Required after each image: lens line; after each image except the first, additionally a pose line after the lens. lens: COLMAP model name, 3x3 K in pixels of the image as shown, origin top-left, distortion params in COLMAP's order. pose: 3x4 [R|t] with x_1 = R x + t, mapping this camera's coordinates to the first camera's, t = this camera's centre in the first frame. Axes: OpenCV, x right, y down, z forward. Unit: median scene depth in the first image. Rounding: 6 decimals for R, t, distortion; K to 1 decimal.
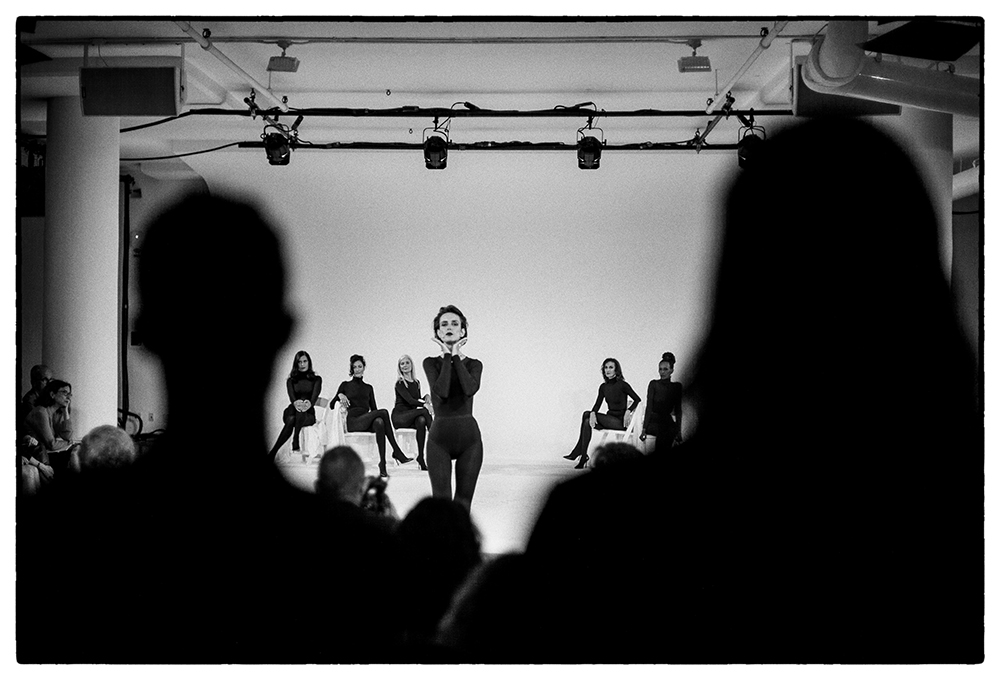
lens RADIAL K [[1473.3, 0, 412.9], [0, 1473.3, 340.5], [0, 0, 1]] dist [-0.025585, -0.064204]
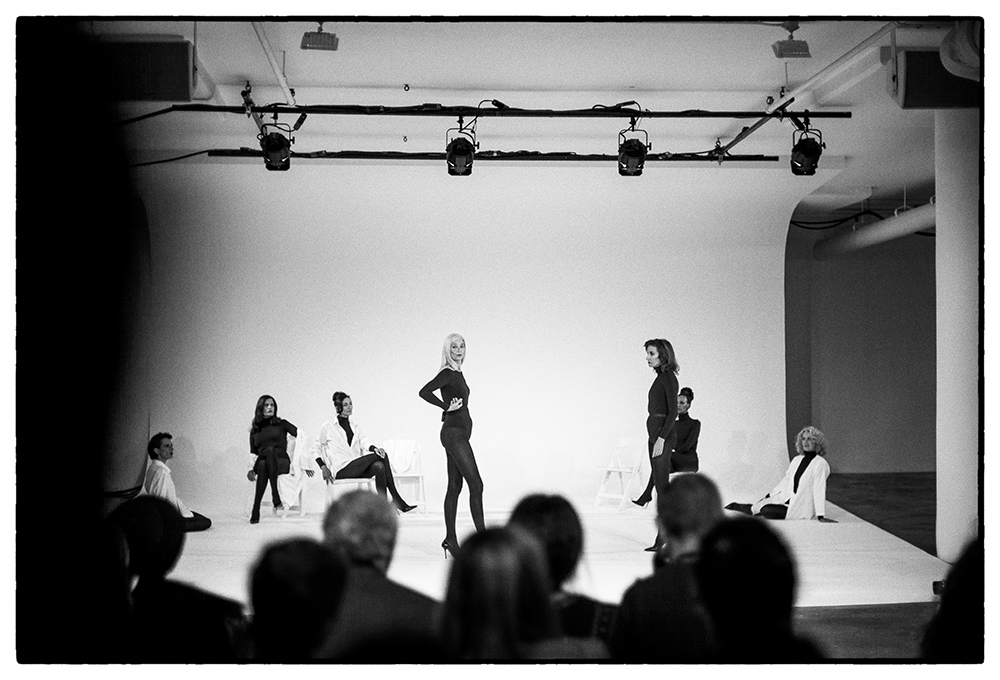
lens RADIAL K [[1486.0, 0, 519.0], [0, 1486.0, 343.6], [0, 0, 1]] dist [-0.021154, -0.104331]
pose [[0.985427, -0.014147, 0.169509, -0.102240], [0.019257, 0.999407, -0.028543, 0.010034], [-0.169005, 0.031391, 0.985115, 0.123194]]
